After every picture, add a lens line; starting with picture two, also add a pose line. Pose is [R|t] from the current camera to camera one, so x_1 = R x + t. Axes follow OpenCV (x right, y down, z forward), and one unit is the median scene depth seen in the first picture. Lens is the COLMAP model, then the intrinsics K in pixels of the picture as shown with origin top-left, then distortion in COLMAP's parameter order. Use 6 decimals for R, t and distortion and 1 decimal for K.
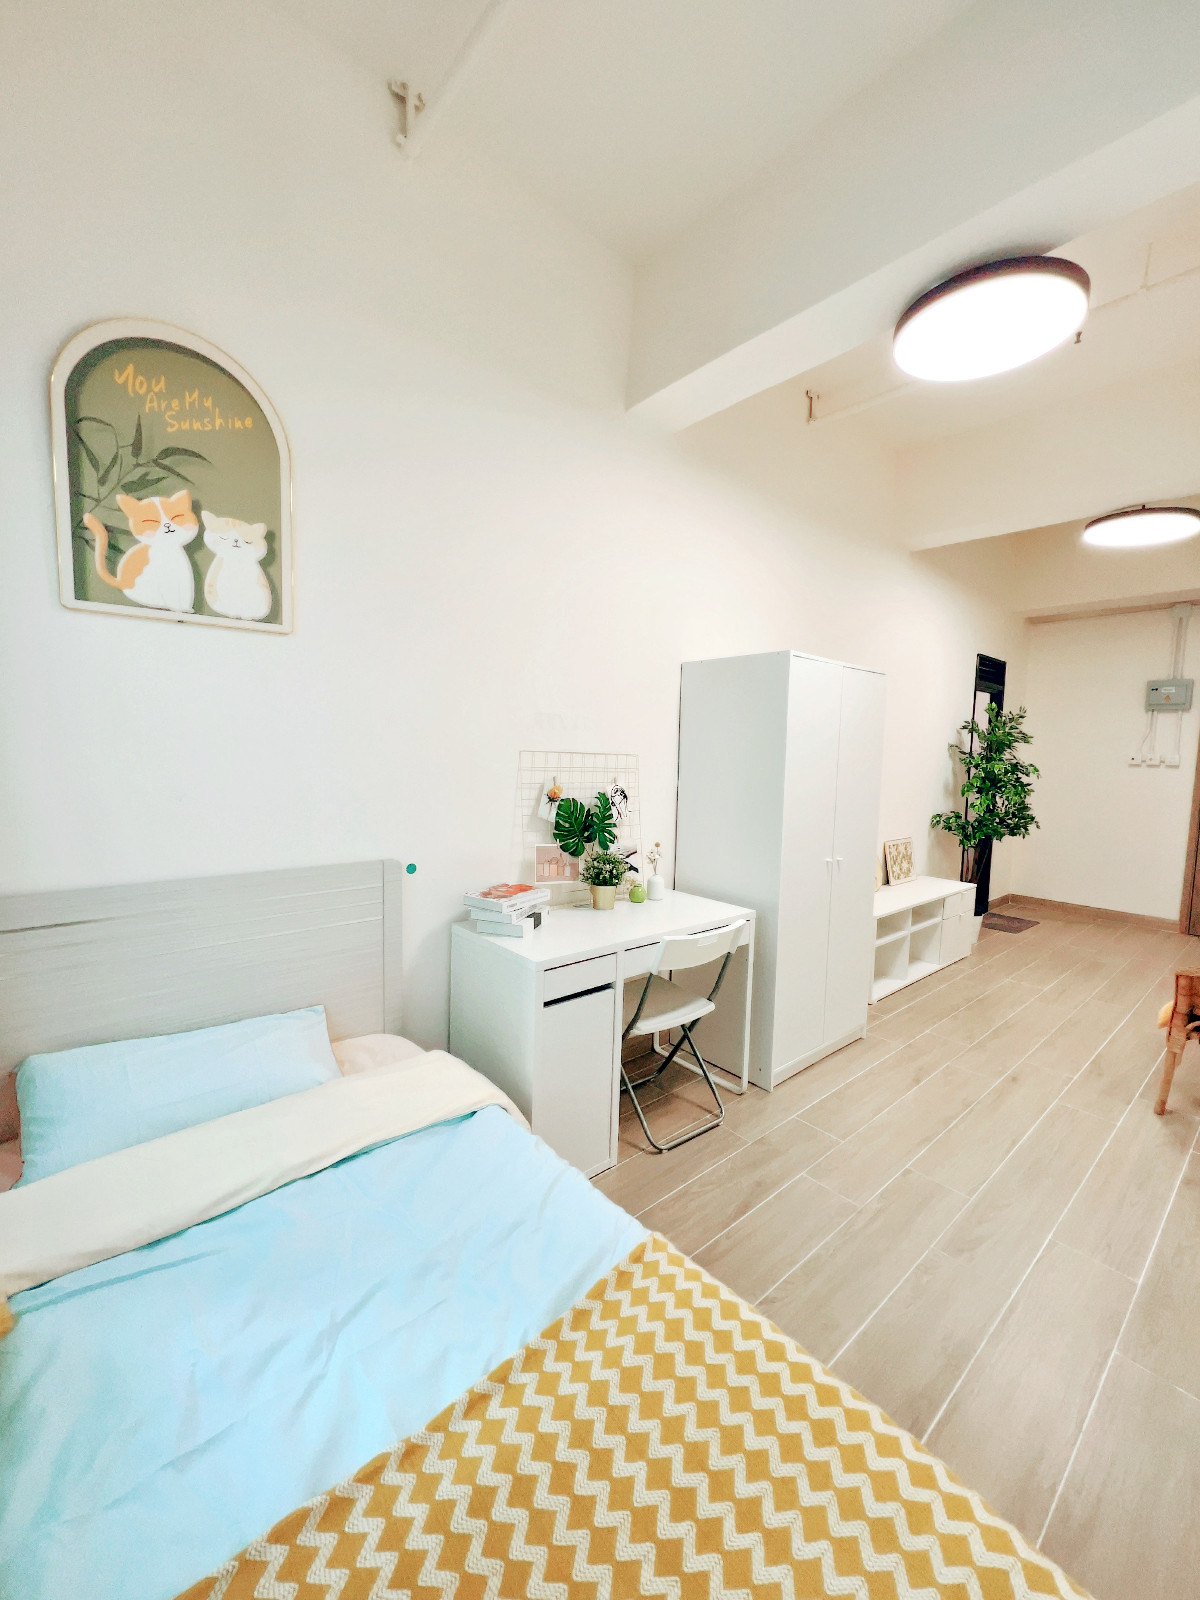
lens RADIAL K [[649.0, 0, 592.2], [0, 649.0, 801.8], [0, 0, 1]] dist [0.000753, 0.000064]
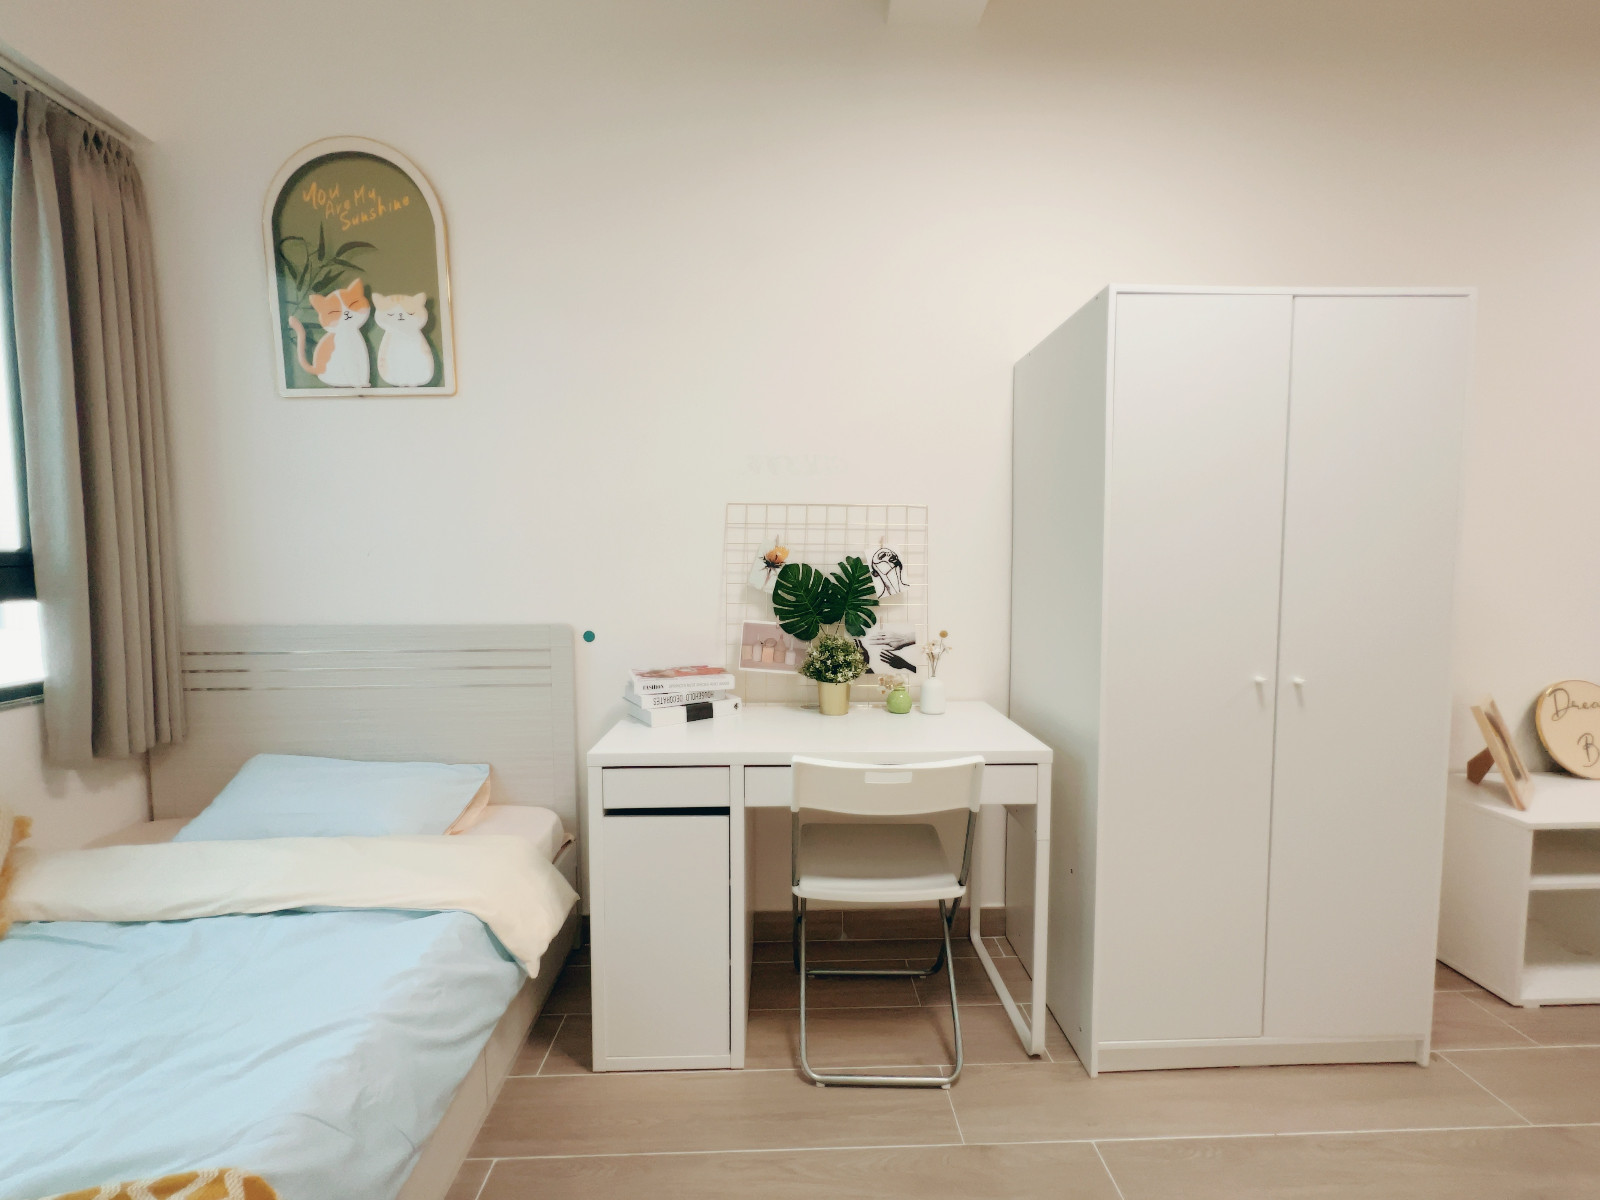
lens RADIAL K [[649.0, 0, 800.1], [0, 649.0, 602.9], [0, 0, 1]] dist [0.000753, 0.000064]
pose [[0.773137, 0.015263, -0.634056, 0.539198], [-0.027714, 0.999569, -0.009731, 0.057516], [0.633634, 0.025095, 0.773226, 0.489128]]
